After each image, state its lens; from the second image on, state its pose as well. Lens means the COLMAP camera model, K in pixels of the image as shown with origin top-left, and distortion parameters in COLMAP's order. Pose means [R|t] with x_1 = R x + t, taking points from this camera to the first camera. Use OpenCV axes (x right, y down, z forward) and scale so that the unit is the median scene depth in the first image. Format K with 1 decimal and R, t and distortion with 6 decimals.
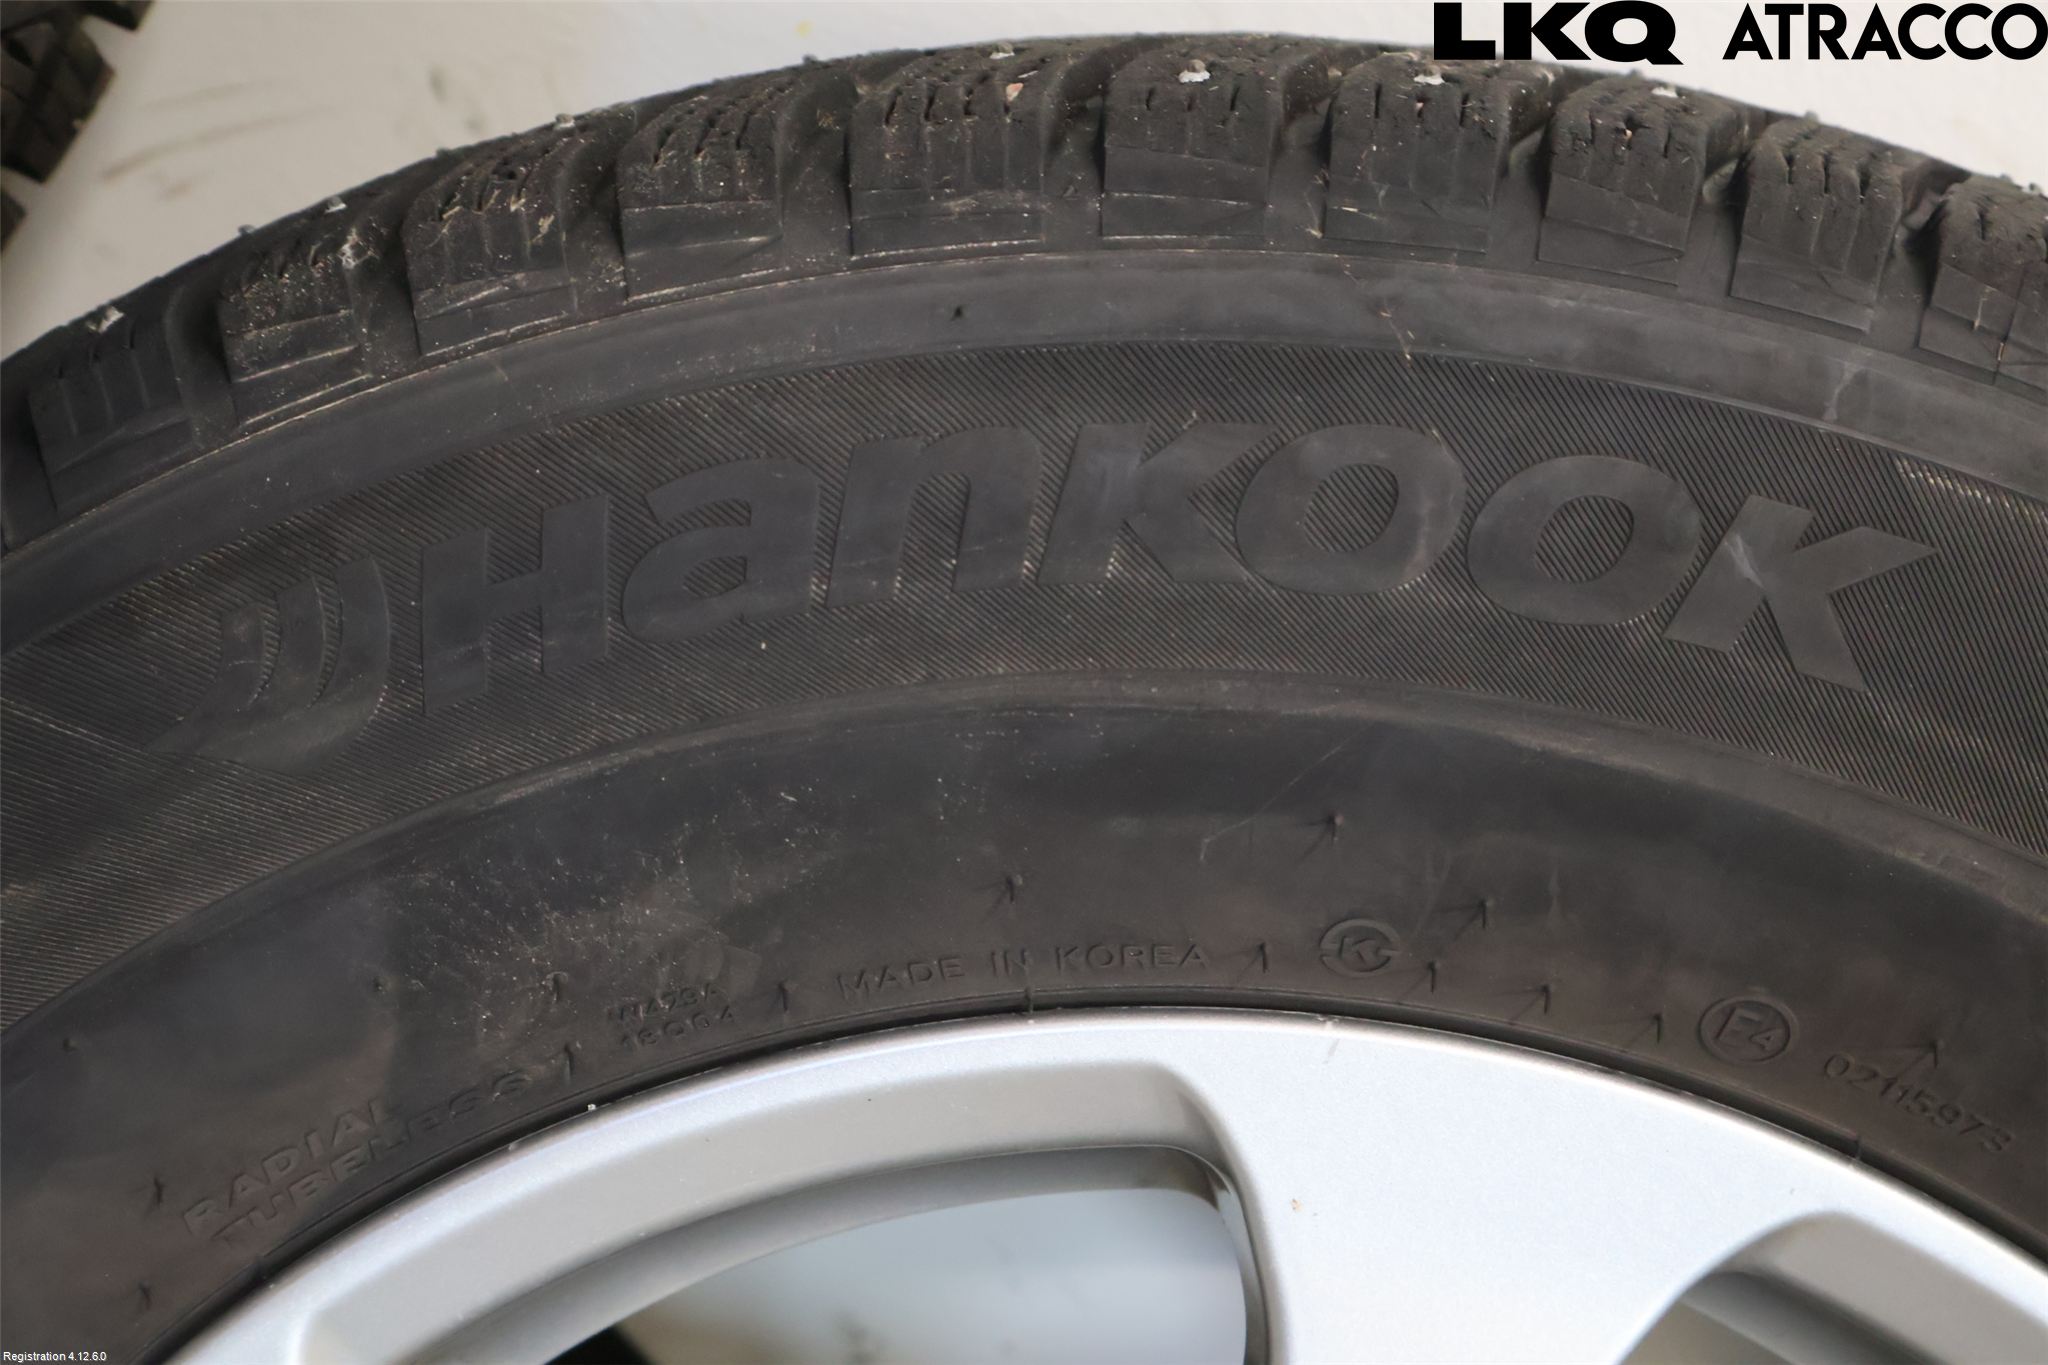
lens RADIAL K [[3480.0, 0, 1024.7], [0, 3480.0, 684.0], [0, 0, 1]] dist [0.022034, 0.000000]
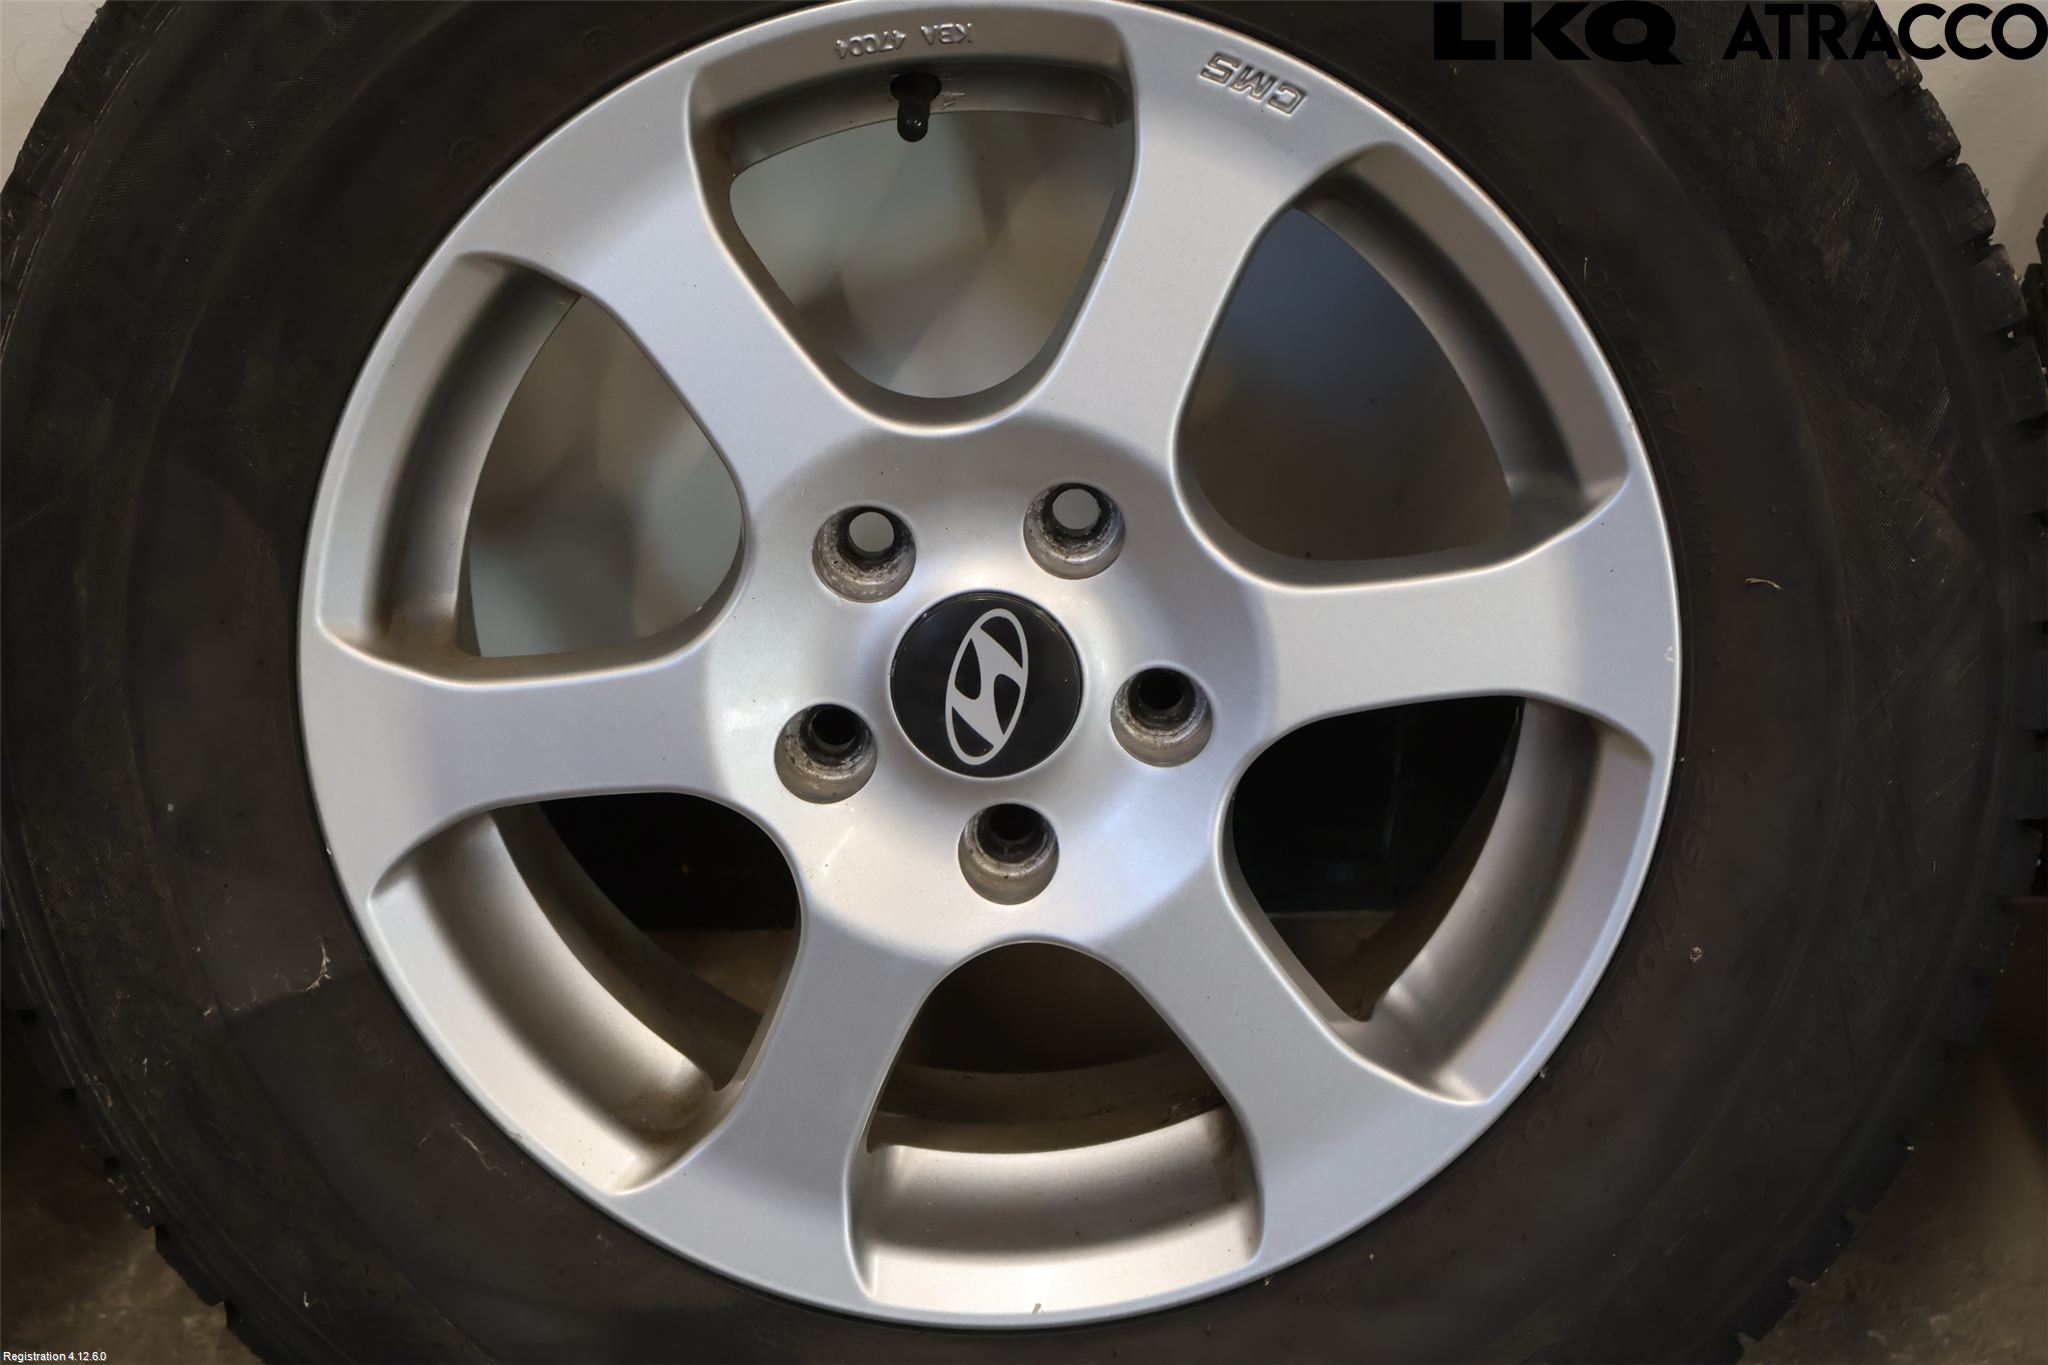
lens RADIAL K [[3480.0, 0, 1007.2], [0, 3480.0, 680.4], [0, 0, 1]] dist [0.022034, 0.000000]
pose [[0.656611, -0.738536, -0.153055, 0.430003], [0.741720, 0.669091, -0.046560, 0.684738], [0.136794, -0.082952, 0.987120, -1.241354]]
